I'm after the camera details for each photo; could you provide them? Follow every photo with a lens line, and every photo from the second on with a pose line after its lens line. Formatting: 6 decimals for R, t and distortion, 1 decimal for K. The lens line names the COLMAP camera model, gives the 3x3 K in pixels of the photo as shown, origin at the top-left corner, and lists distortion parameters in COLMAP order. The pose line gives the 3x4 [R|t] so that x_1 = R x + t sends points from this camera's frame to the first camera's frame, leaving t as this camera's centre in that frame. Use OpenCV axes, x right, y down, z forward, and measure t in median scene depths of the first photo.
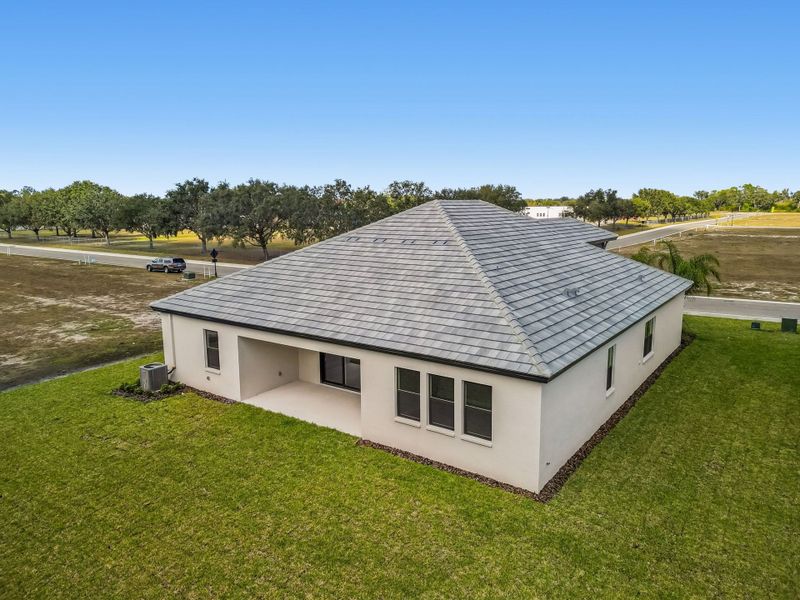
lens RADIAL K [[563.6, 0, 399.3], [0, 563.6, 295.6], [0, 0, 1]] dist [0.053399, -0.027751]
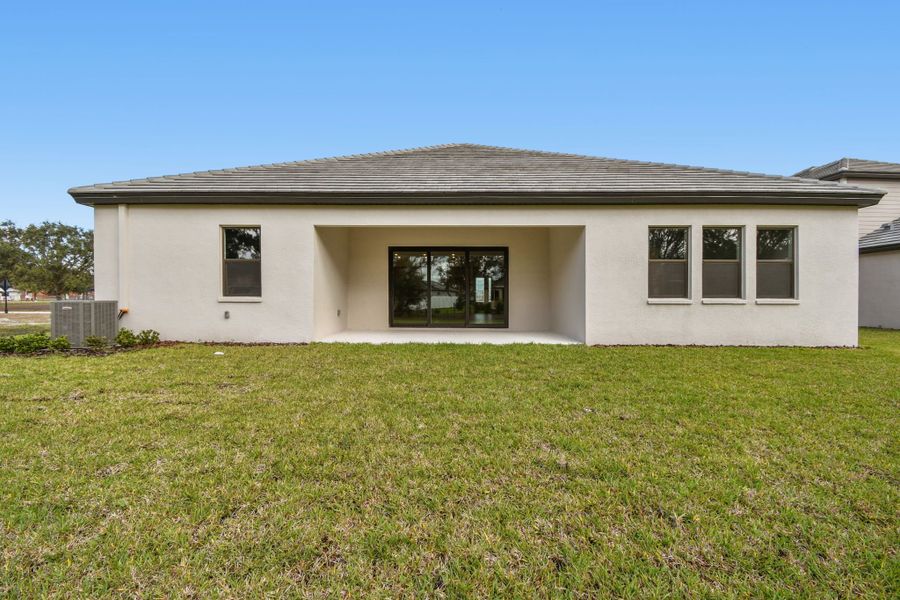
lens RADIAL K [[406.5, 0, 449.8], [0, 406.5, 296.9], [0, 0, 1]] dist [-0.004580, -0.001617]
pose [[0.822138, 0.007685, 0.569237, -0.435754], [0.082427, 0.987765, -0.132382, 0.225072], [-0.563290, 0.155757, 0.811446, 0.633896]]
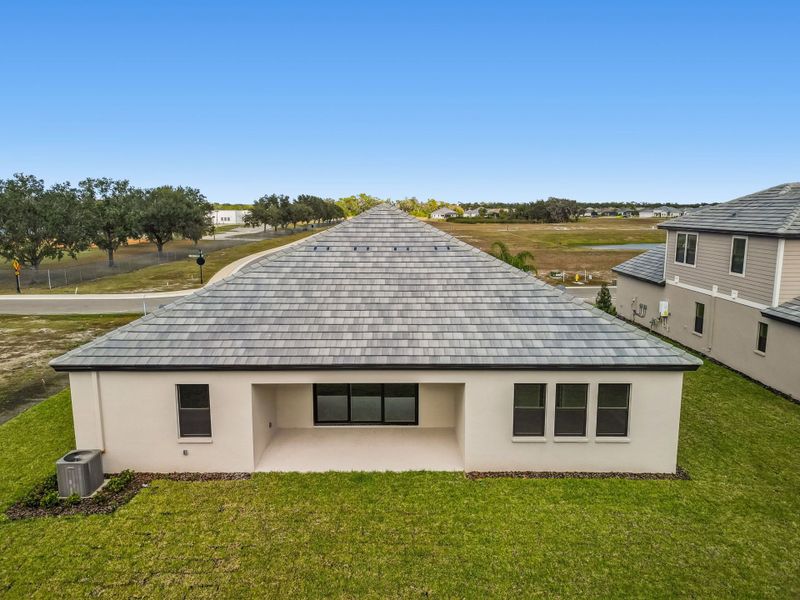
lens RADIAL K [[563.6, 0, 405.8], [0, 563.6, 306.3], [0, 0, 1]] dist [0.053399, -0.027751]
pose [[0.808975, -0.095457, 0.580041, -0.577508], [0.089393, 0.995228, 0.039109, -0.043438], [-0.581007, 0.020213, 0.813648, 0.301243]]
